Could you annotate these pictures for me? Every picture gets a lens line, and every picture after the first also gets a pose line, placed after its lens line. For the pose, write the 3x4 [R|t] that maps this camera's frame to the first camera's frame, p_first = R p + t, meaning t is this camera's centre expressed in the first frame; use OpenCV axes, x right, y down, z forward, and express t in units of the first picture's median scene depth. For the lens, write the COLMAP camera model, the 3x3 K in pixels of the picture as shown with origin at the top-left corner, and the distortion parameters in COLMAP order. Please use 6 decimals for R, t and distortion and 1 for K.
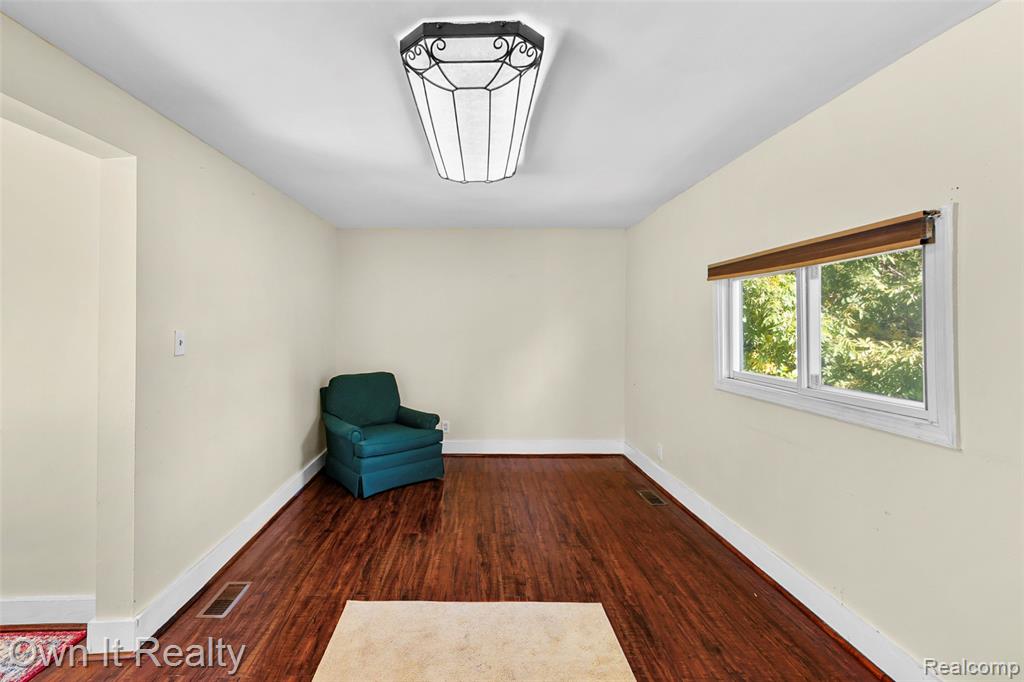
lens RADIAL K [[473.5, 0, 500.8], [0, 473.5, 316.7], [0, 0, 1]] dist [-0.000258, 0.000575]
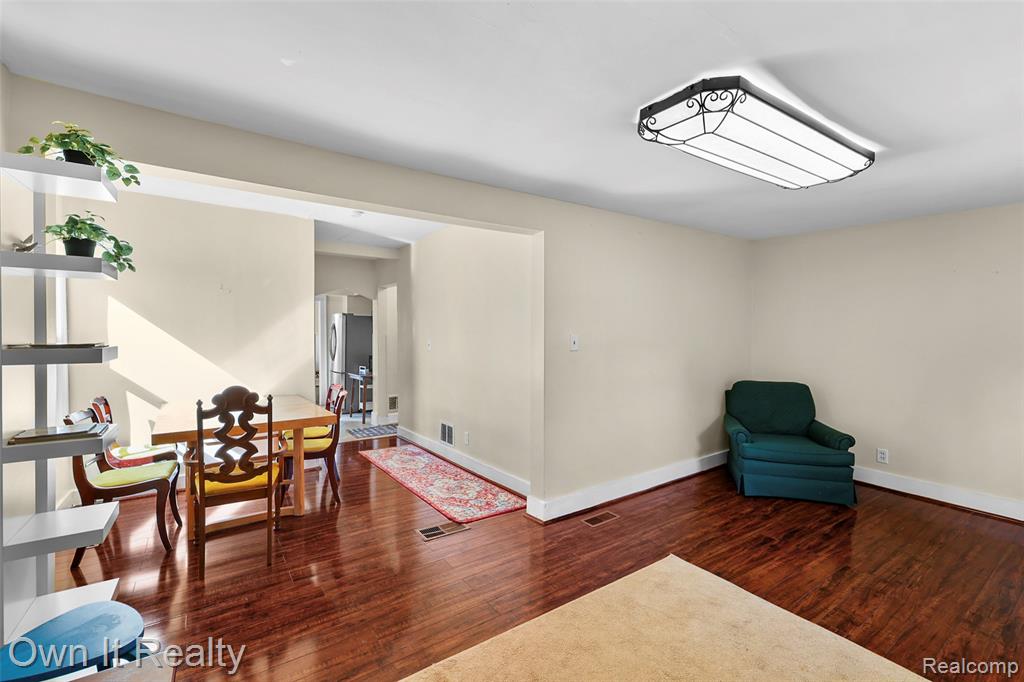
lens RADIAL K [[448.7, 0, 510.9], [0, 448.7, 336.0], [0, 0, 1]] dist [0.001914, -0.000718]
pose [[0.585368, 0.025906, -0.810354, 0.284451], [-0.003908, 0.999568, 0.029133, -0.006017], [0.810759, -0.013887, 0.585216, -0.022110]]
